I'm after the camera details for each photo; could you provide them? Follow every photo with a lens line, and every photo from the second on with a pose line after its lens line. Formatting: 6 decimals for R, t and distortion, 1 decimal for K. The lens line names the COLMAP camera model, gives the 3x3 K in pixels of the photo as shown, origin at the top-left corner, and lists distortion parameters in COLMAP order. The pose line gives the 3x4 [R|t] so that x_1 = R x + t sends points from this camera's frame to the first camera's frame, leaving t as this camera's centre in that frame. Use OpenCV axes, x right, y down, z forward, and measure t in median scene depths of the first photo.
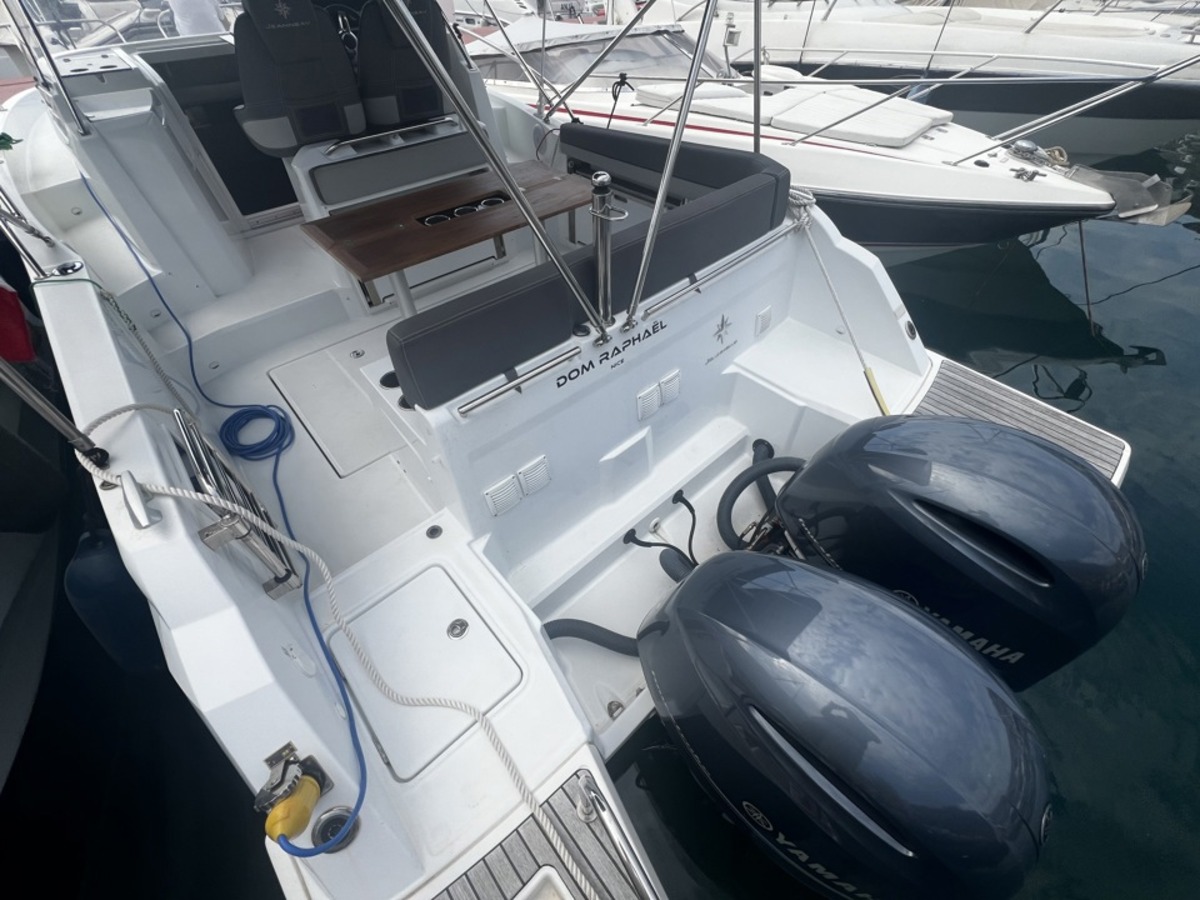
lens RADIAL K [[480.4, 0, 602.5], [0, 480.4, 446.2], [0, 0, 1]] dist [0.004528, -0.000264]
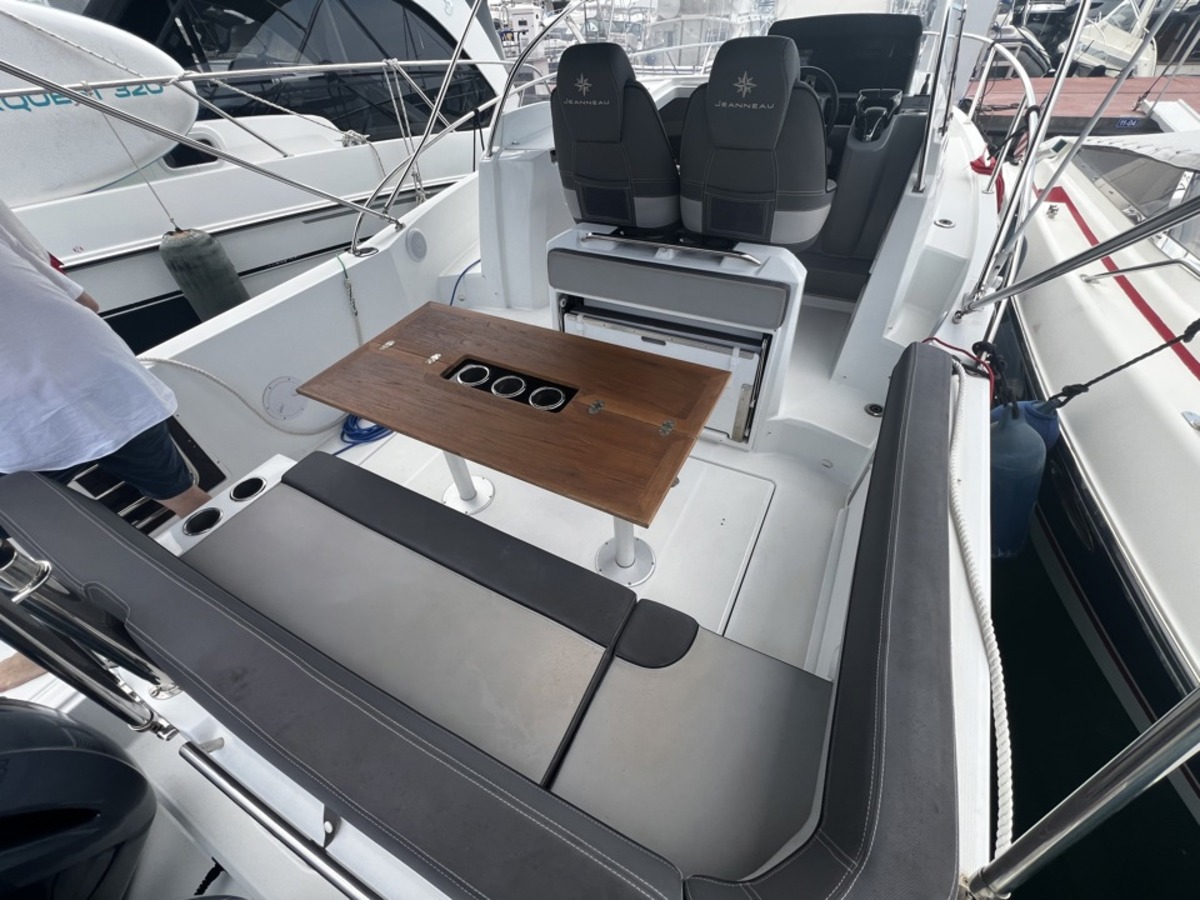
lens RADIAL K [[485.4, 0, 589.7], [0, 485.4, 451.2], [0, 0, 1]] dist [0.002083, 0.000100]
pose [[0.325677, 0.652409, -0.684322, 0.246295], [-0.648914, 0.680635, 0.340067, -0.601994], [0.687637, 0.333315, 0.645025, 0.533740]]
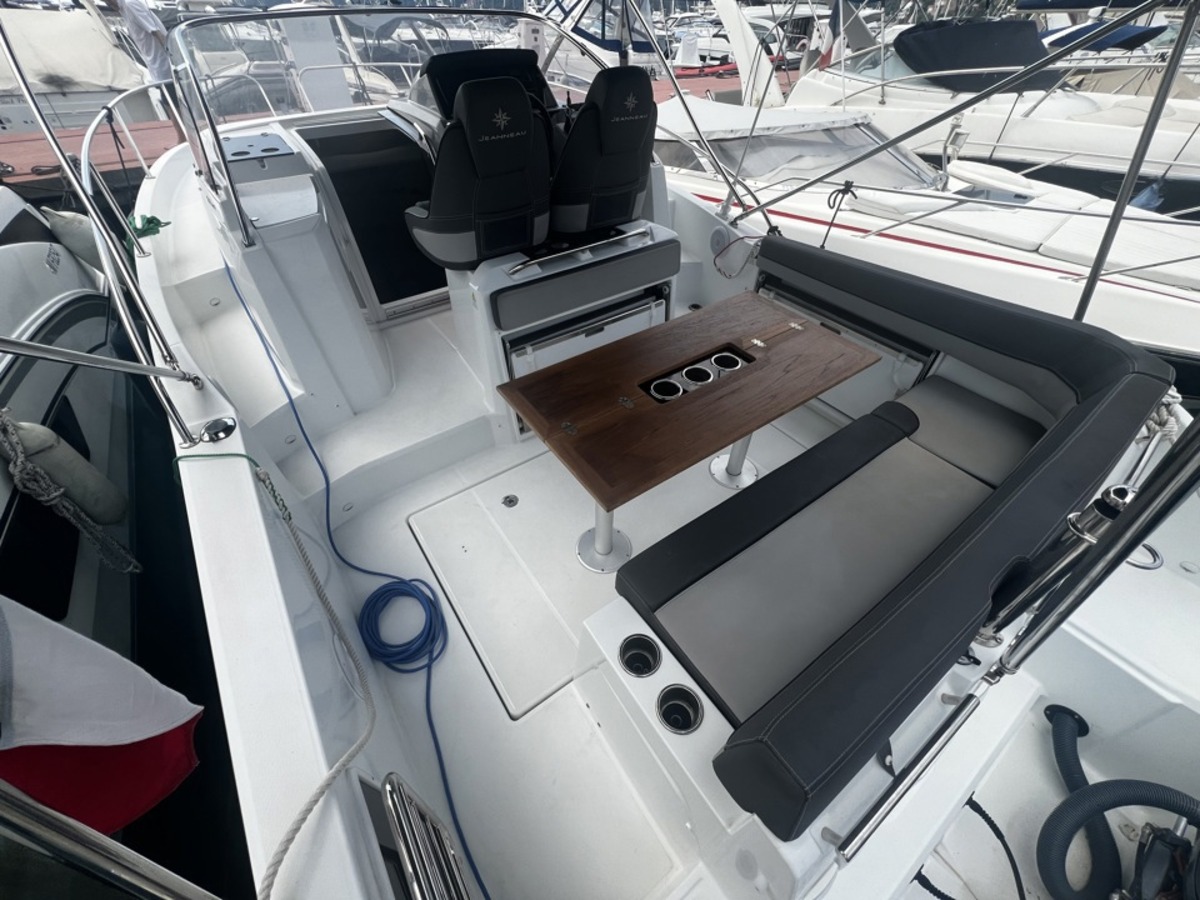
lens RADIAL K [[482.5, 0, 608.2], [0, 482.5, 451.0], [0, 0, 1]] dist [0.001082, 0.000431]
pose [[0.993299, 0.092739, -0.068974, -0.293125], [-0.096080, 0.994273, -0.046803, -0.255276], [0.064239, 0.053116, 0.996520, 0.178090]]
